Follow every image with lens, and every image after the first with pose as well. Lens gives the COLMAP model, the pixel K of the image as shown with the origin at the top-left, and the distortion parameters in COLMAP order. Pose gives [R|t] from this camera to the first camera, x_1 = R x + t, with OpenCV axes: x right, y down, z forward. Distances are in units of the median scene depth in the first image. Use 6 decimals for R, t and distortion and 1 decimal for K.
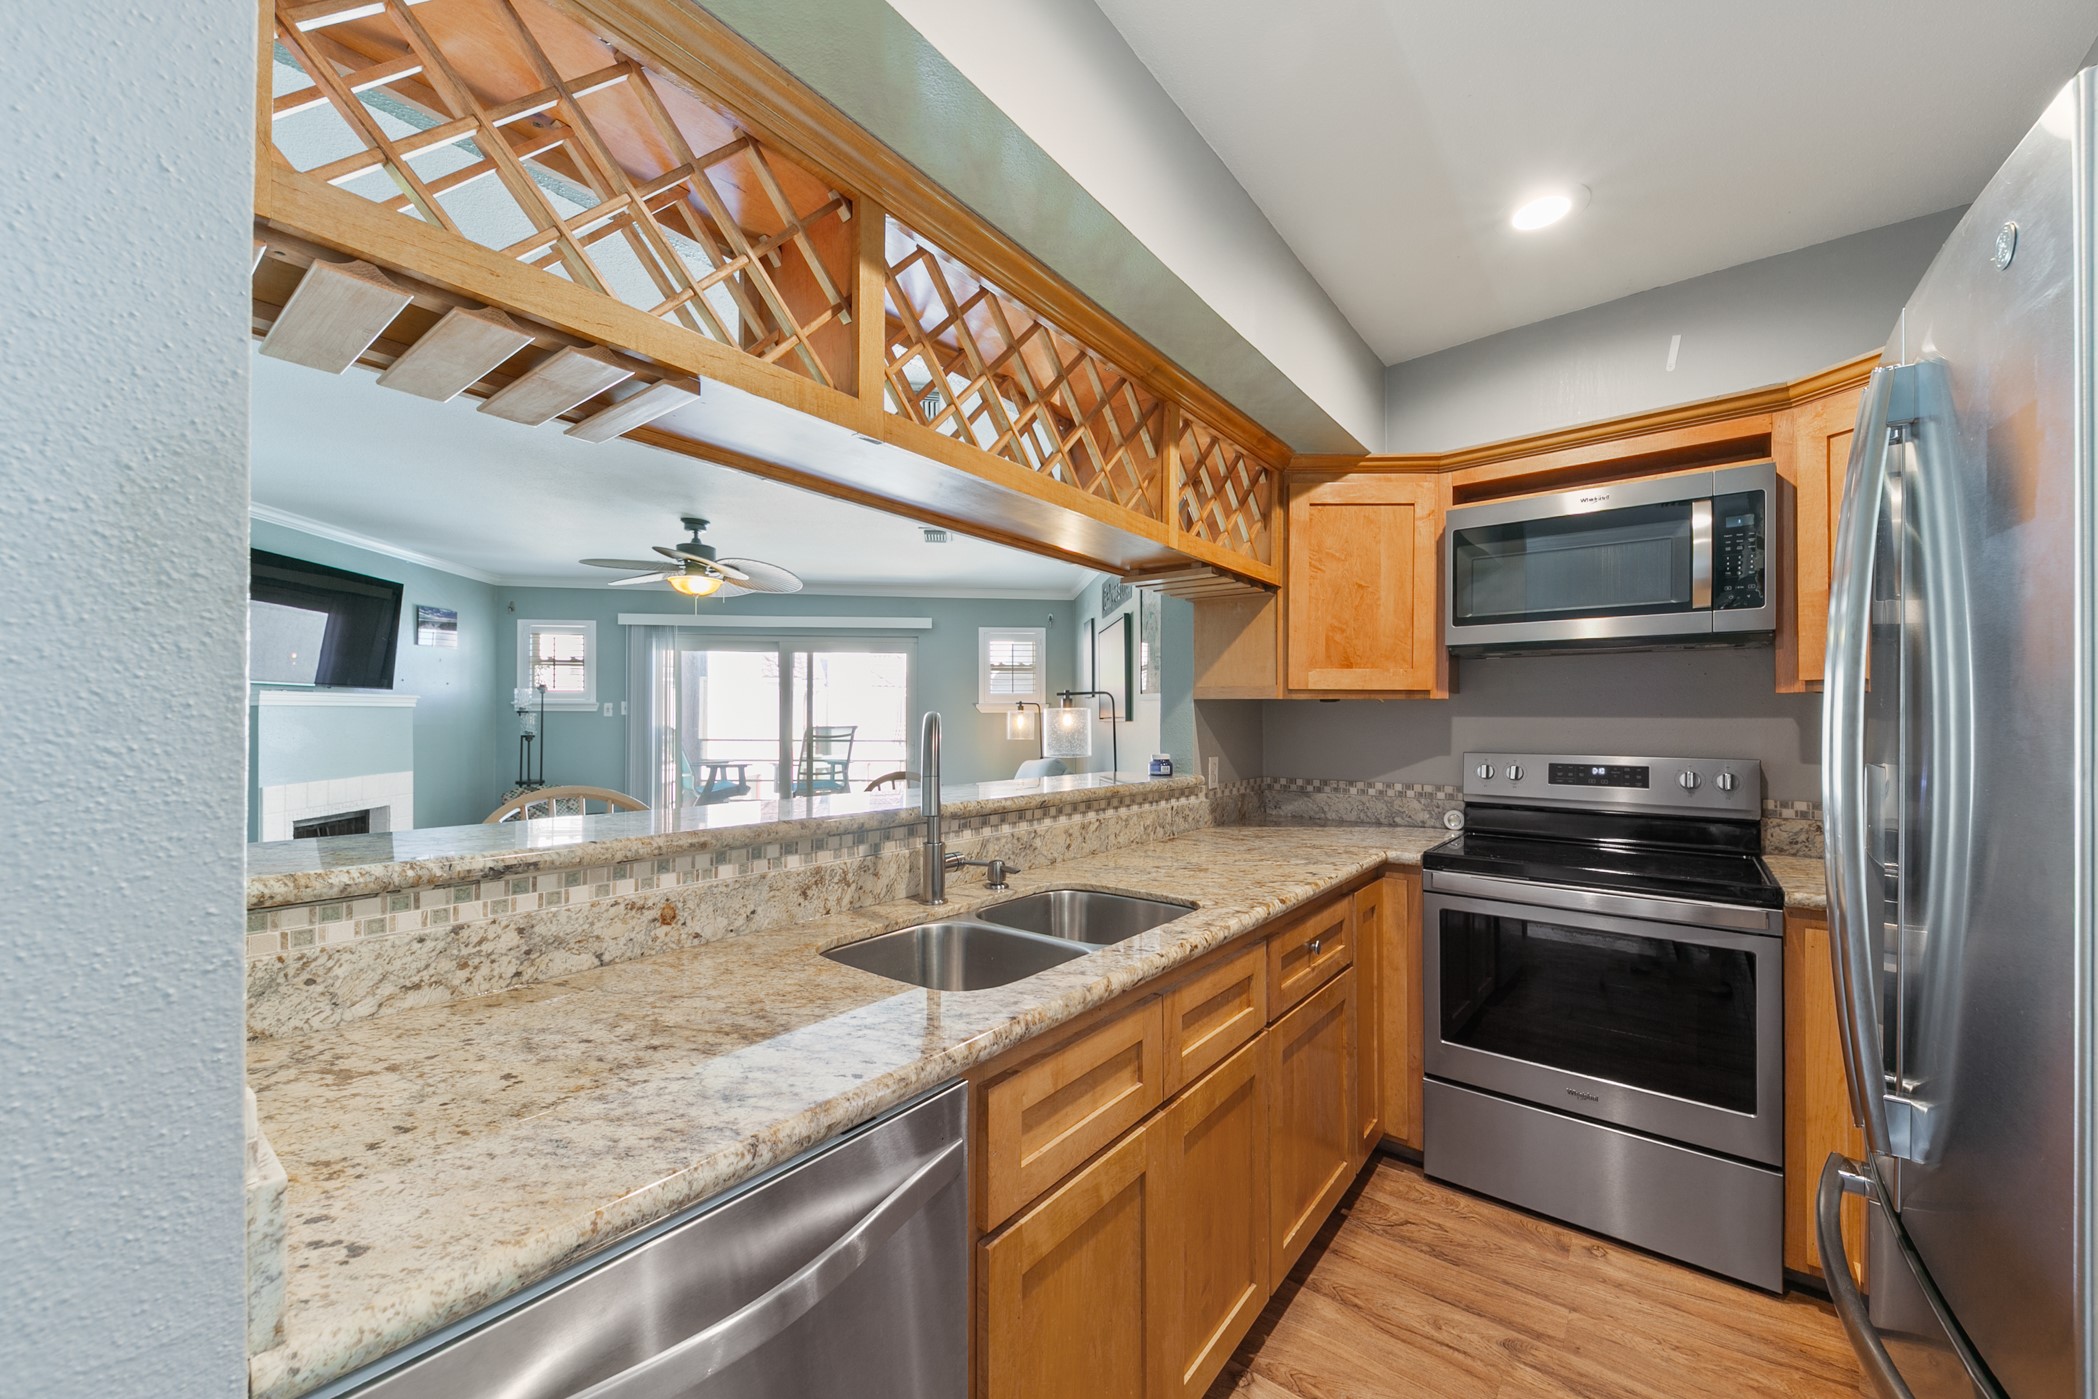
lens RADIAL K [[779.4, 0, 1053.7], [0, 779.4, 717.2], [0, 0, 1]] dist [0.065998, -0.009343]
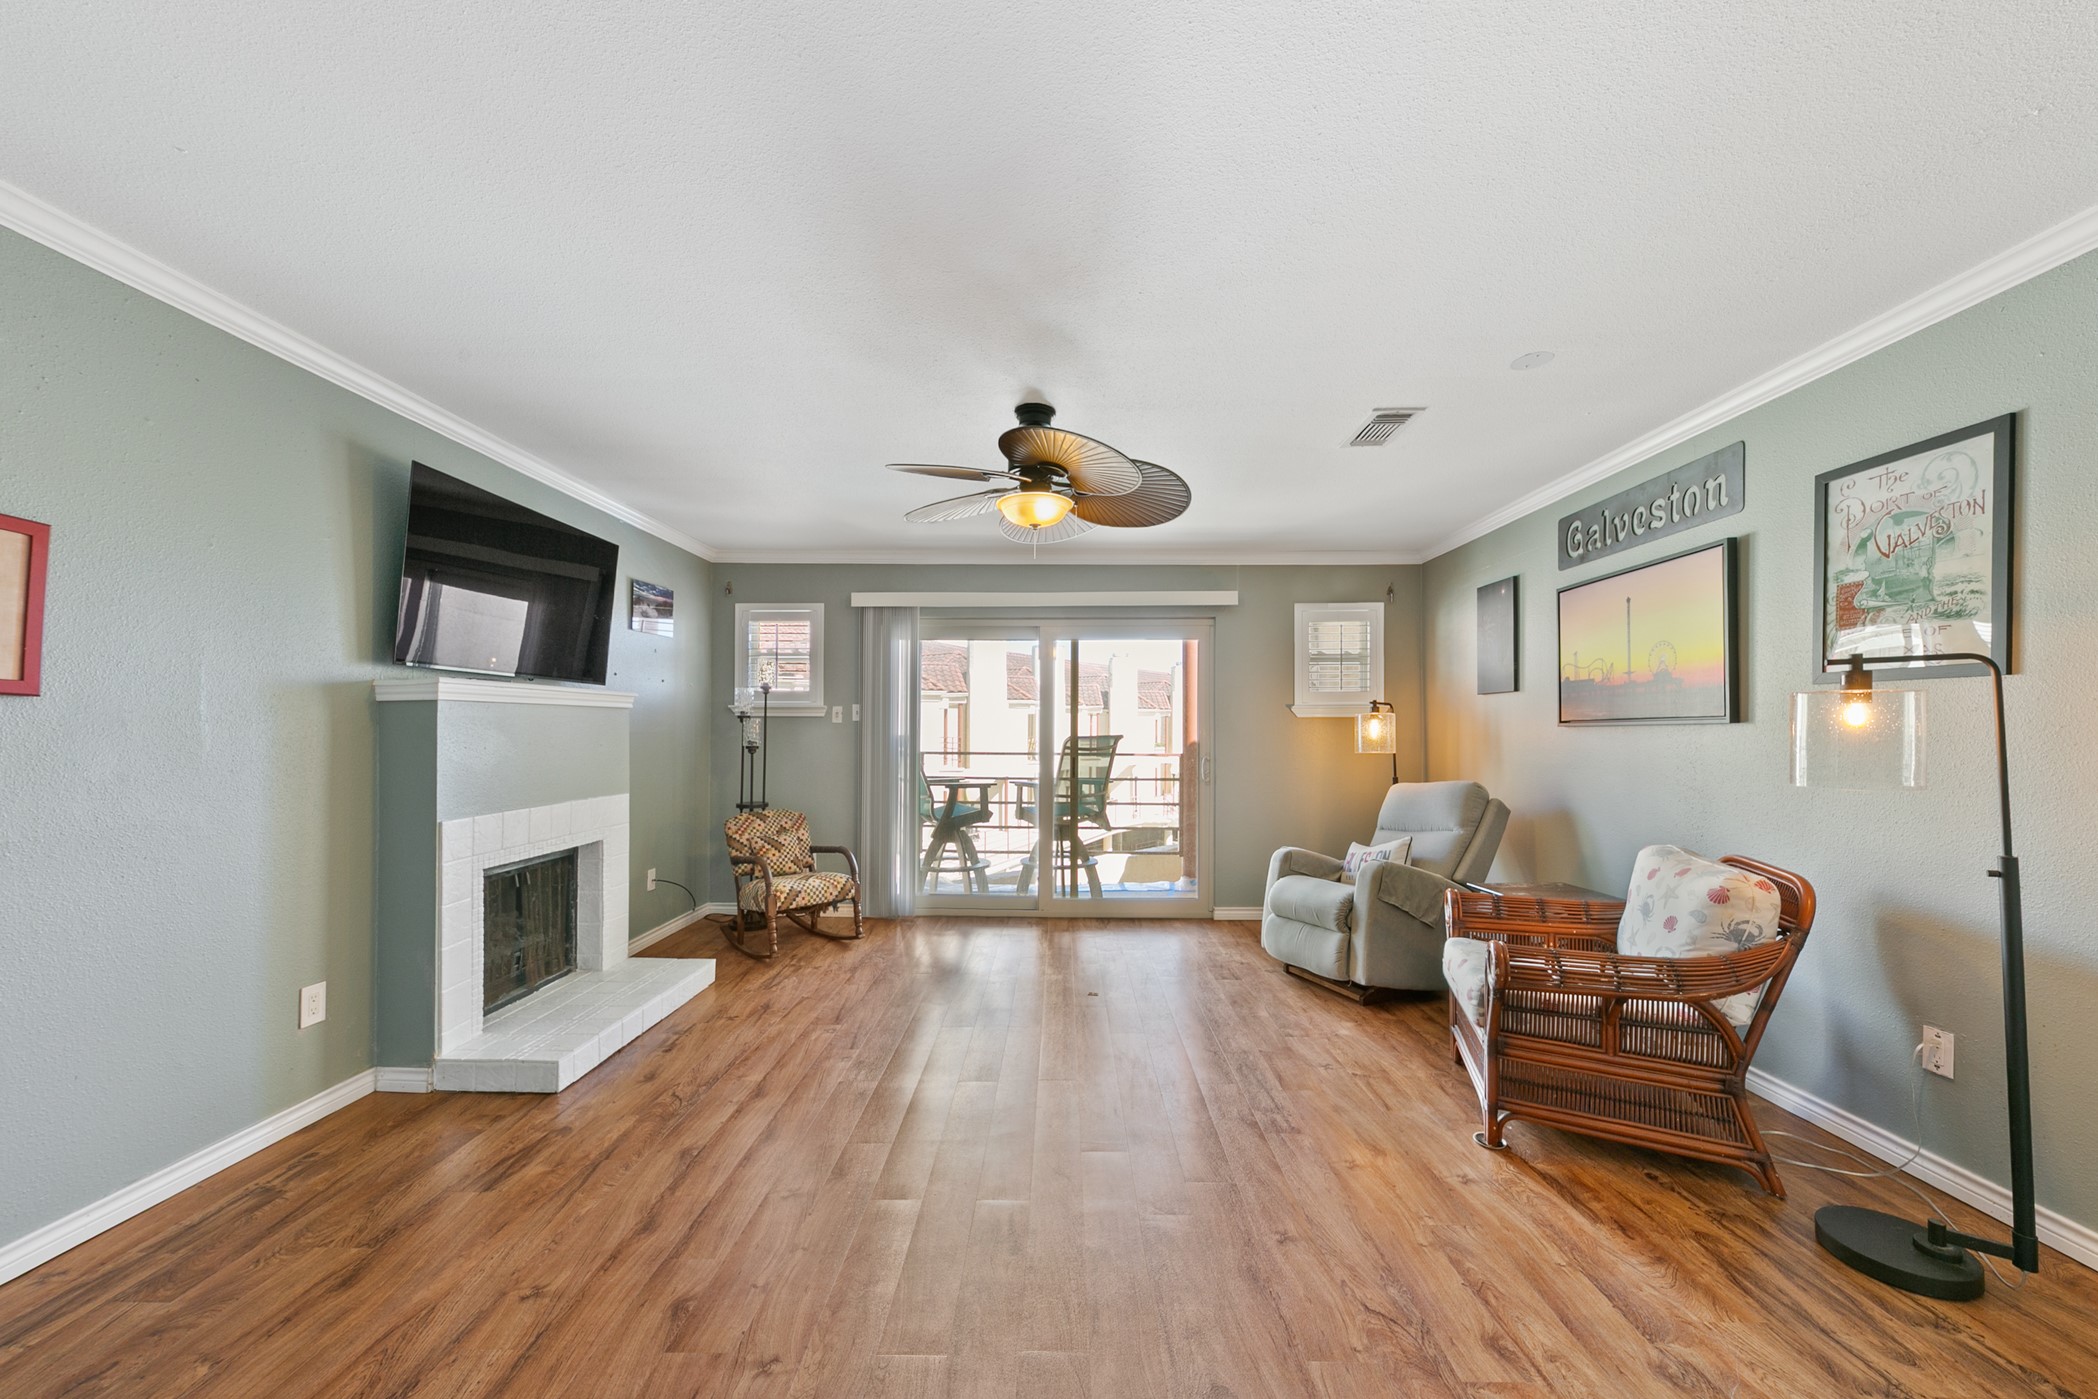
lens RADIAL K [[753.9, 0, 1088.3], [0, 753.9, 730.2], [0, 0, 1]] dist [0.006292, -0.000261]
pose [[0.994830, -0.002617, -0.101522, -0.290938], [0.002761, 0.999995, 0.001287, 0.007600], [0.101518, -0.001560, 0.994832, 0.338389]]
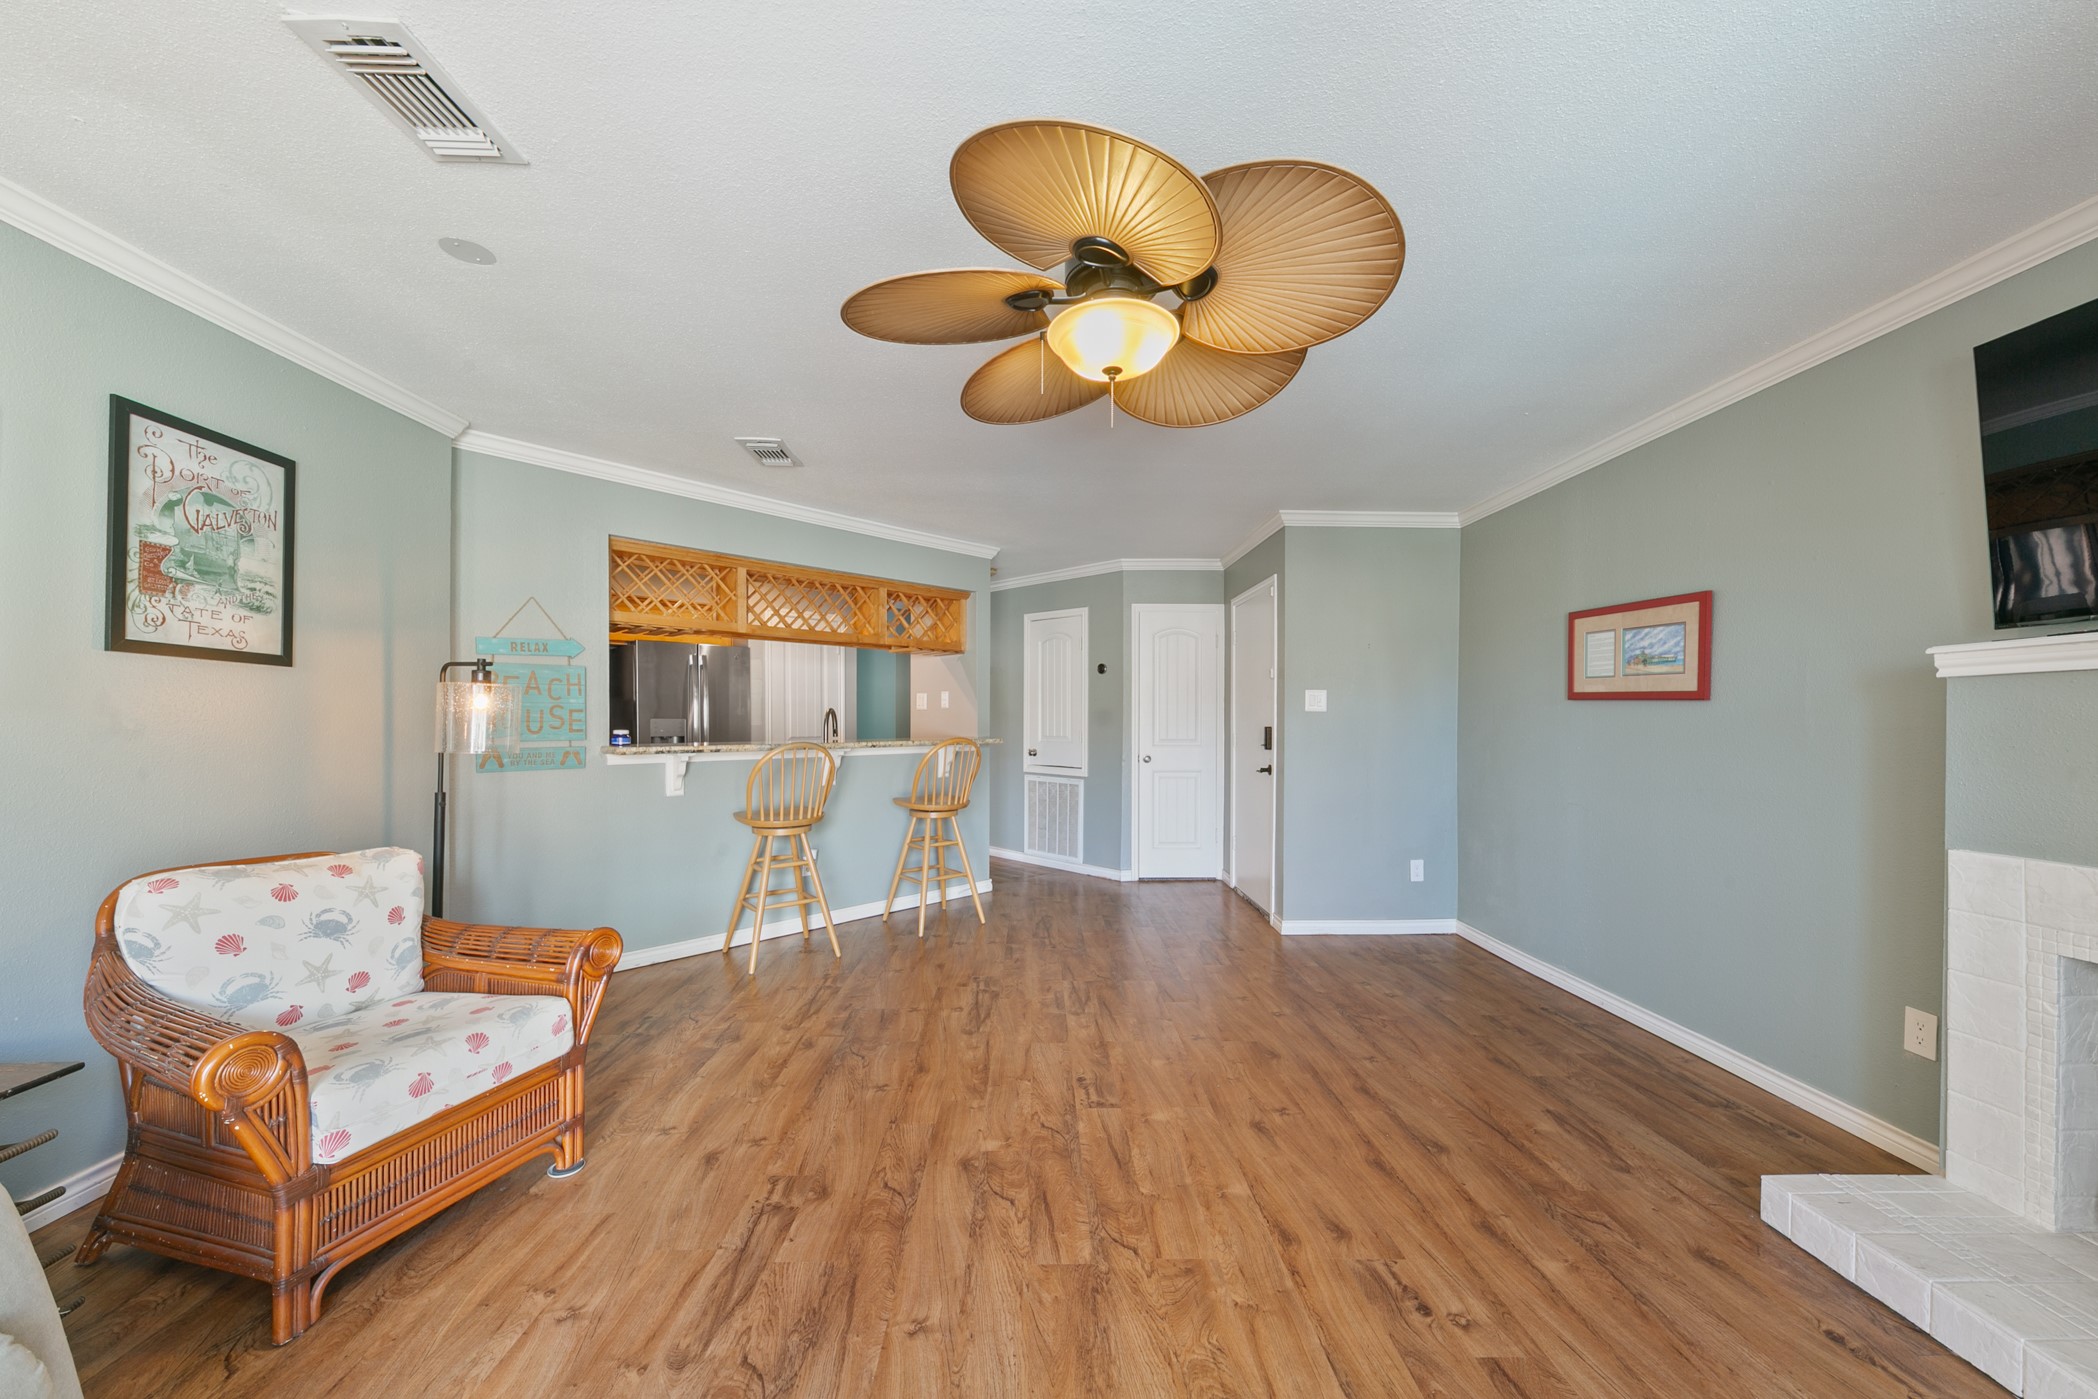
lens RADIAL K [[779.8, 0, 1078.4], [0, 779.8, 728.6], [0, 0, 1]] dist [0.018480, -0.009632]
pose [[-0.997787, -0.004267, 0.066351, -0.391723], [-0.003633, 0.999947, 0.009678, 0.013245], [-0.066388, 0.009415, -0.997749, 1.165950]]
